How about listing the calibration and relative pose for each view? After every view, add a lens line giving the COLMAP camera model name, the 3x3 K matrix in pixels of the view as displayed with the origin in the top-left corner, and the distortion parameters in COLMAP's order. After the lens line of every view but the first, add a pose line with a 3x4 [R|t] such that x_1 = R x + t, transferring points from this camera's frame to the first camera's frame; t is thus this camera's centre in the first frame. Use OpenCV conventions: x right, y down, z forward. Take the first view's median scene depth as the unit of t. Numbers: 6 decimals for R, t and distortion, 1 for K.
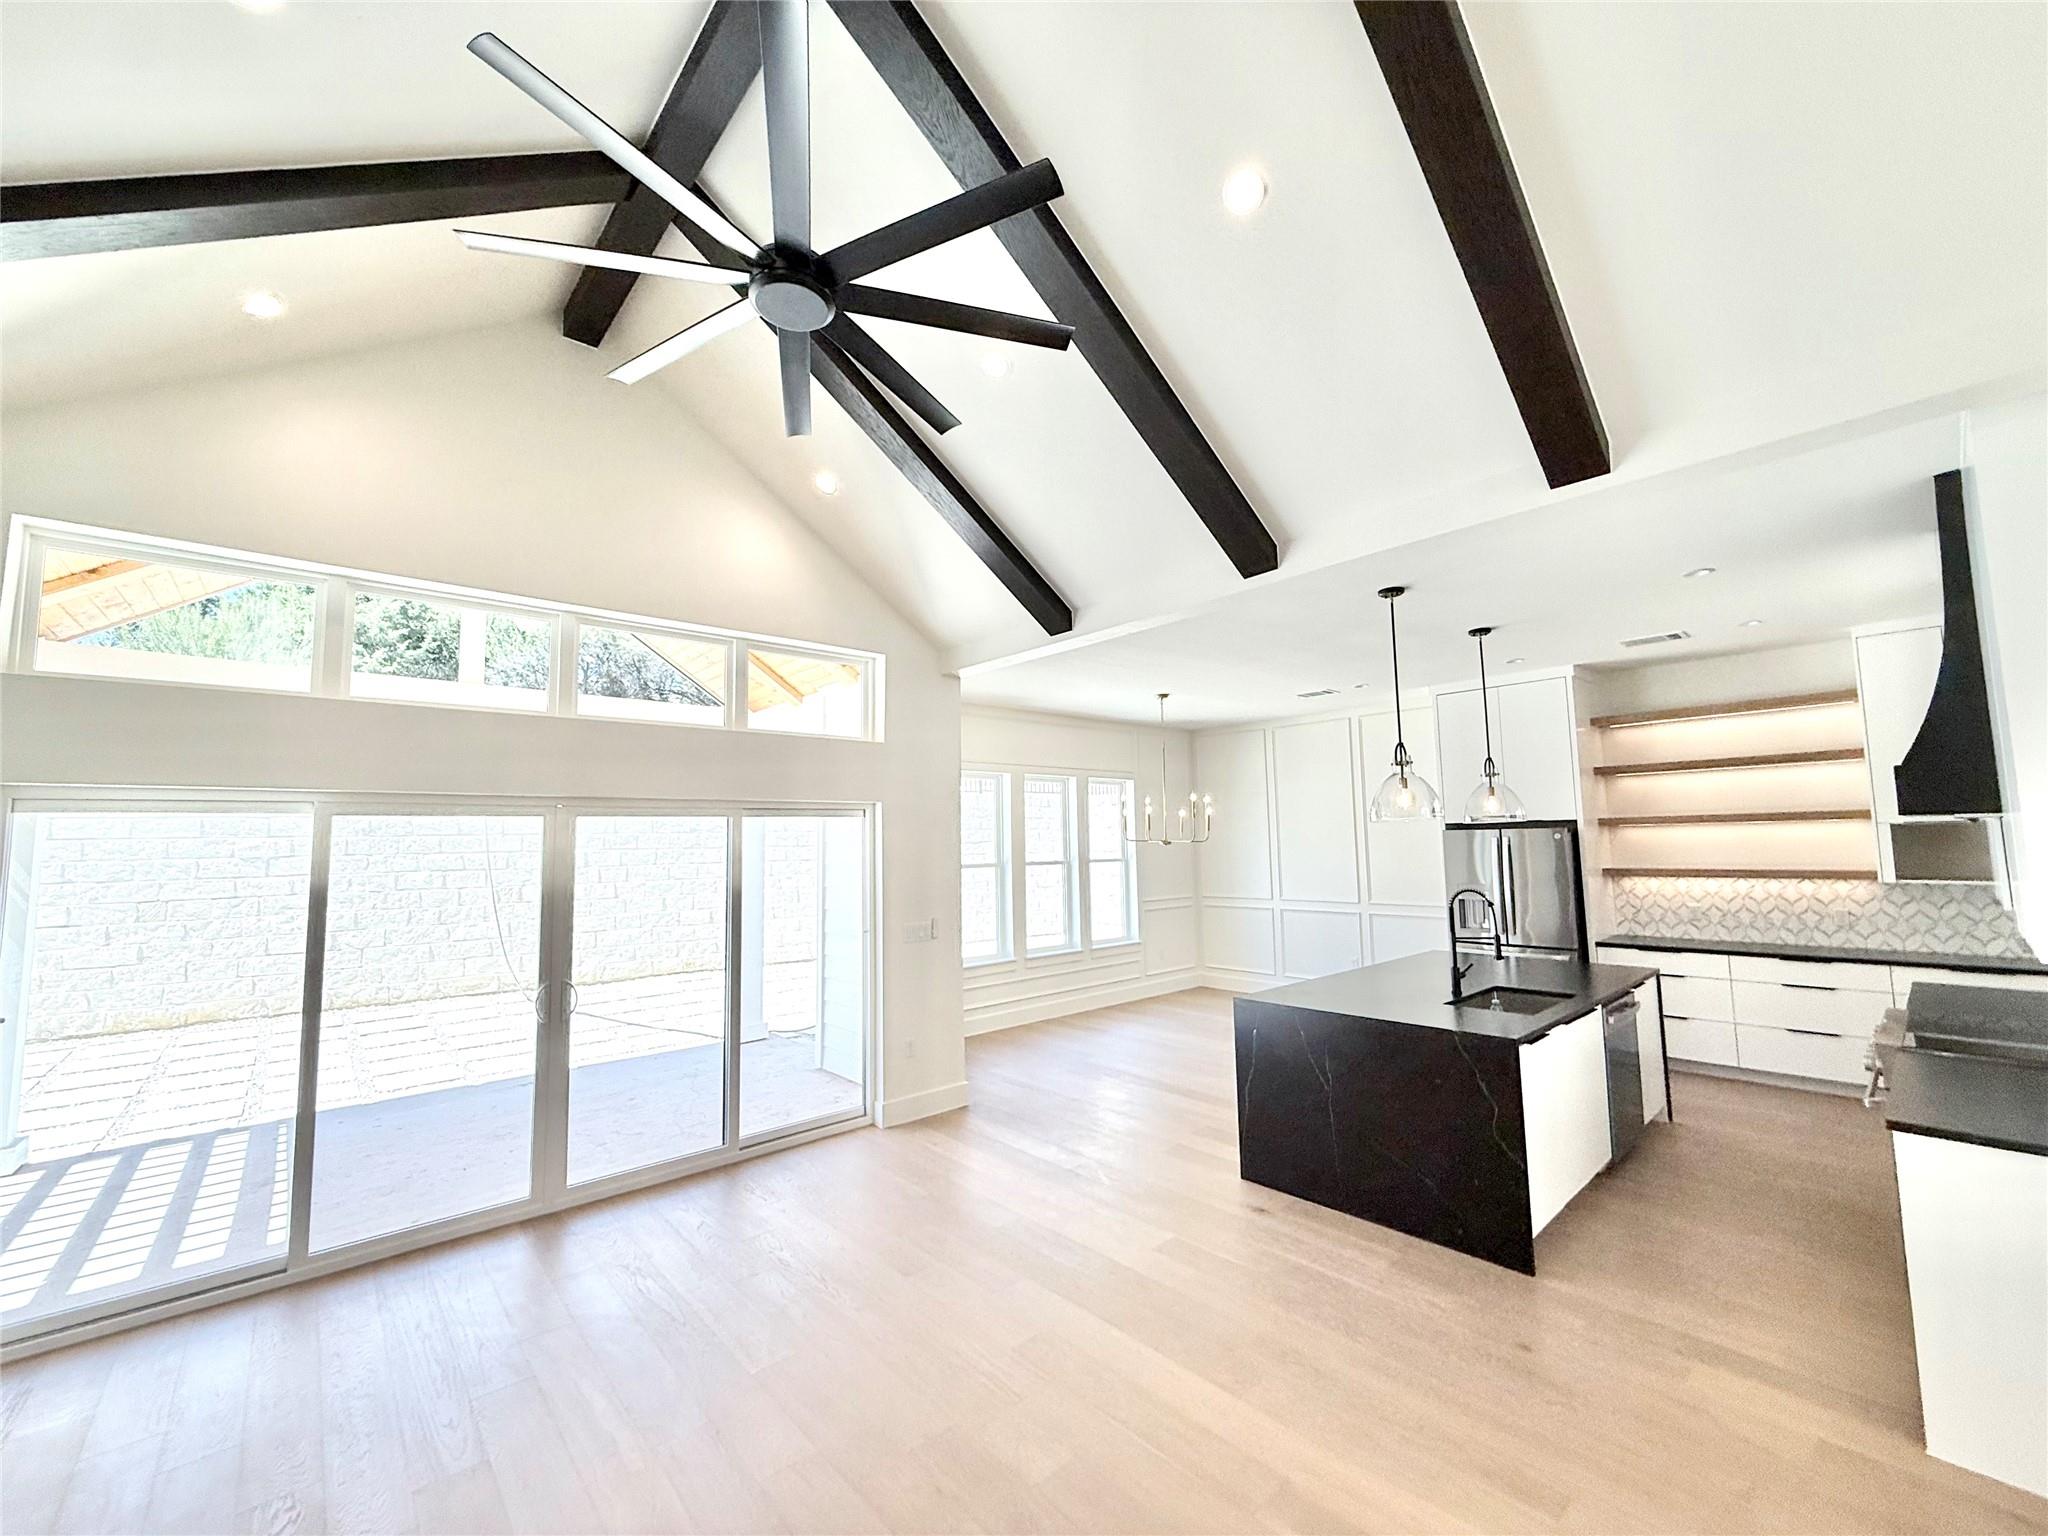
lens RADIAL K [[812.1, 0, 1024.0], [0, 812.1, 768.0], [0, 0, 1]] dist [0.000825, 0.000262]
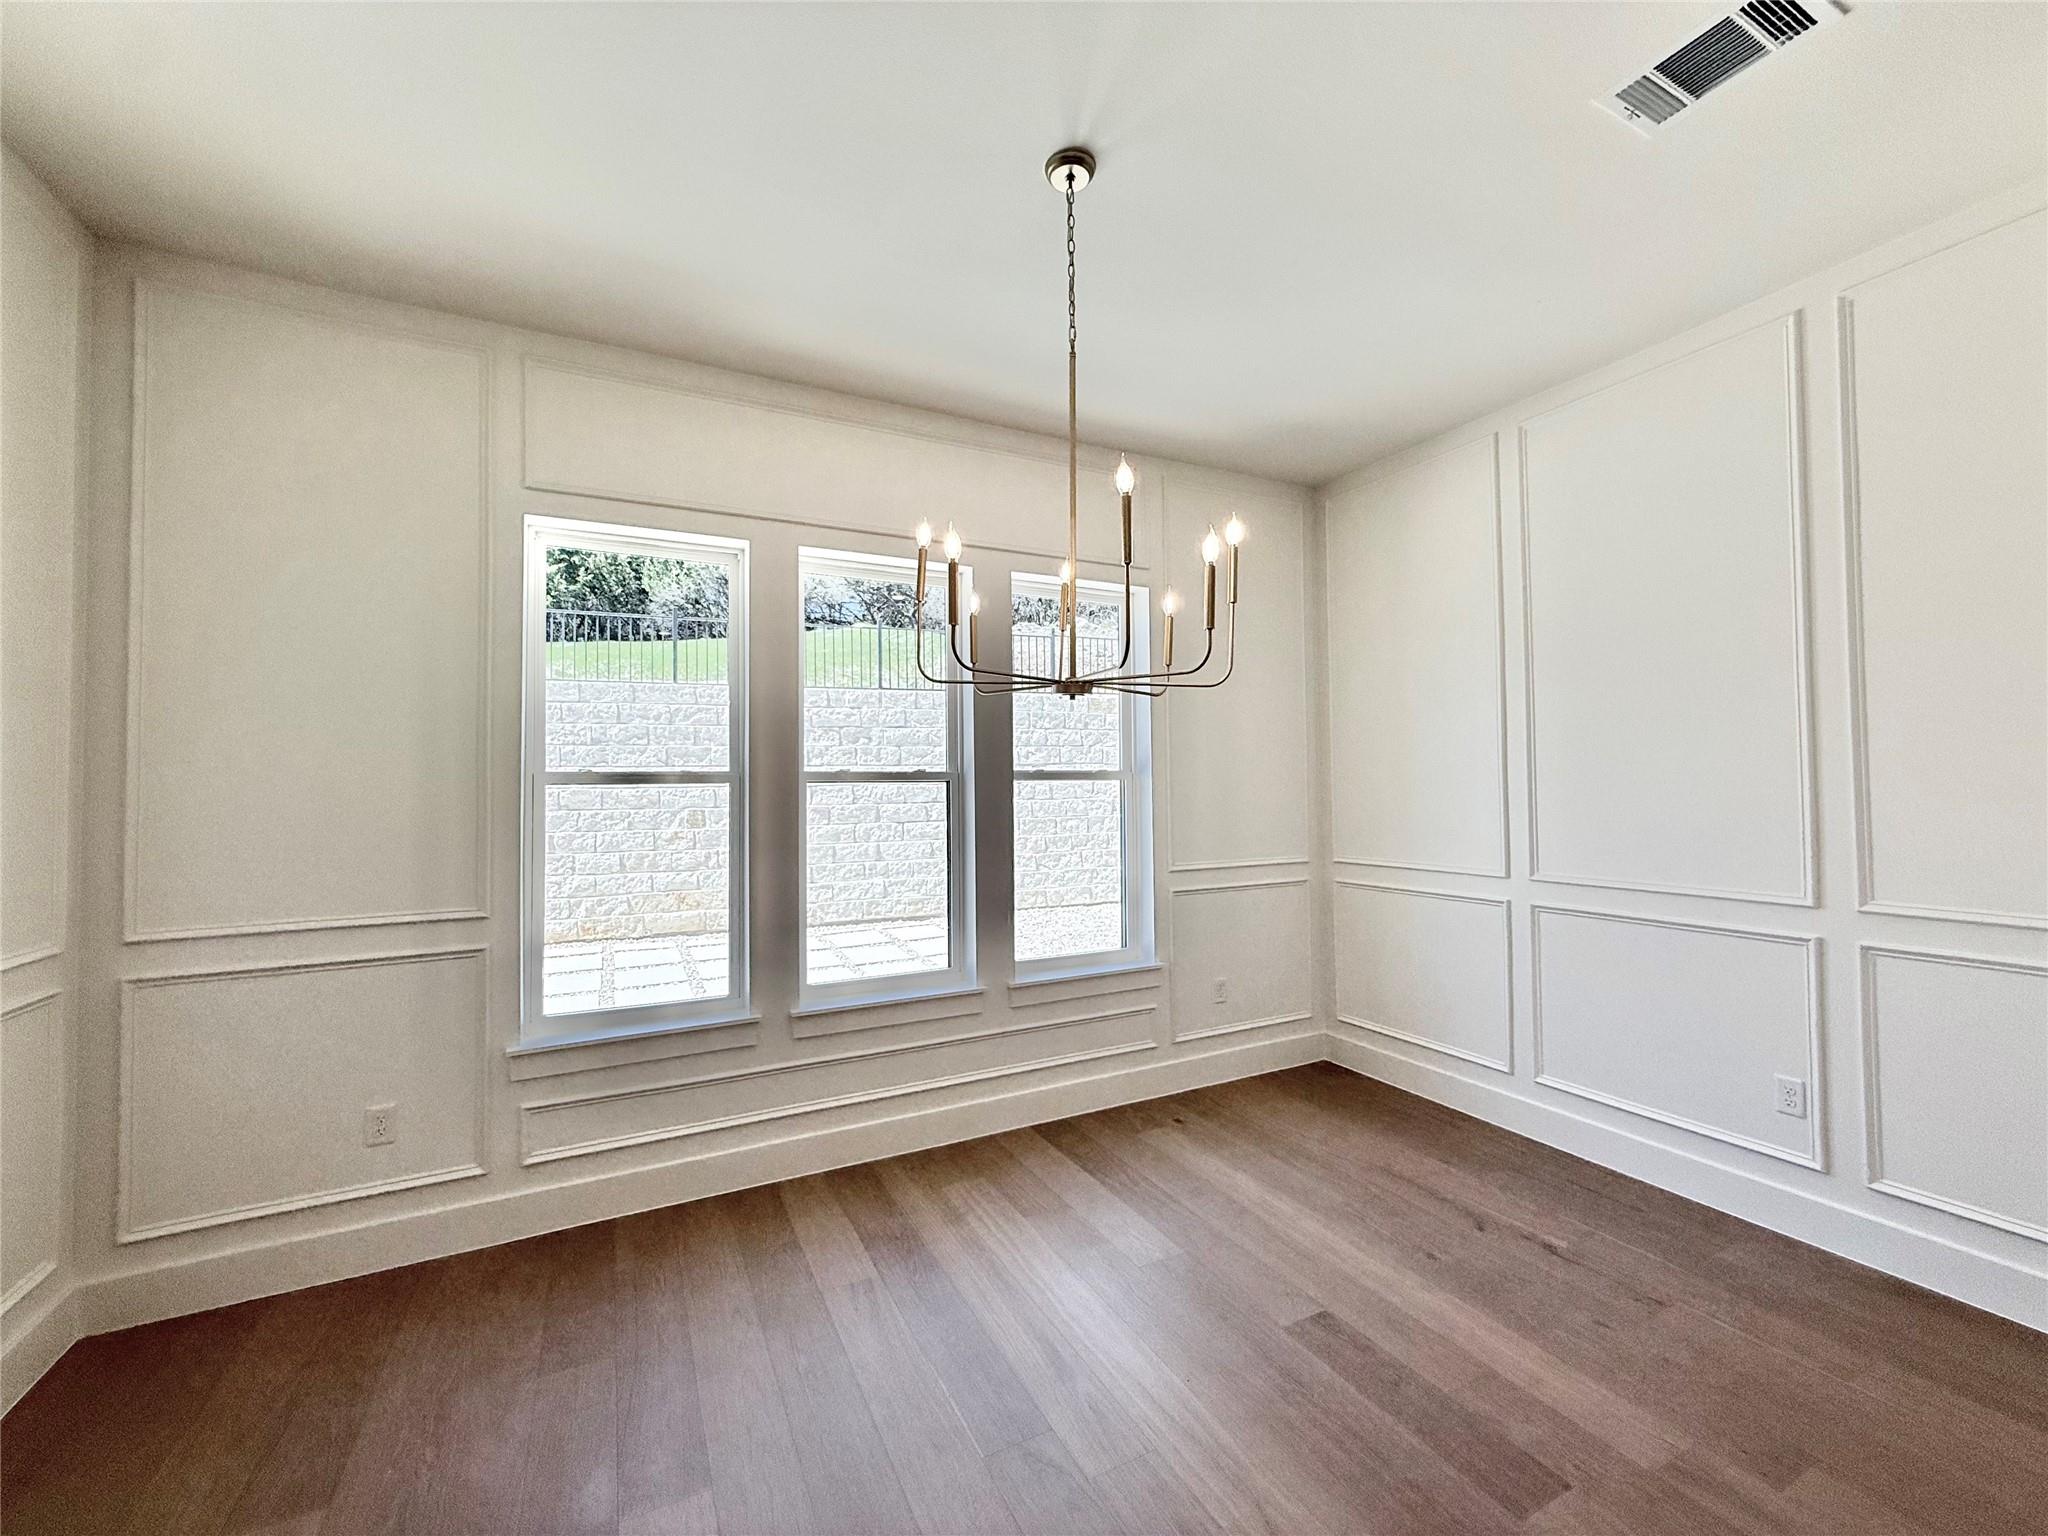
lens RADIAL K [[812.1, 0, 1024.0], [0, 812.1, 768.0], [0, 0, 1]] dist [0.000825, 0.000262]
pose [[0.967642, -0.000017, -0.252328, 0.190898], [0.018927, 0.997188, 0.072516, 0.081932], [0.251618, -0.074946, 0.964921, 0.606077]]
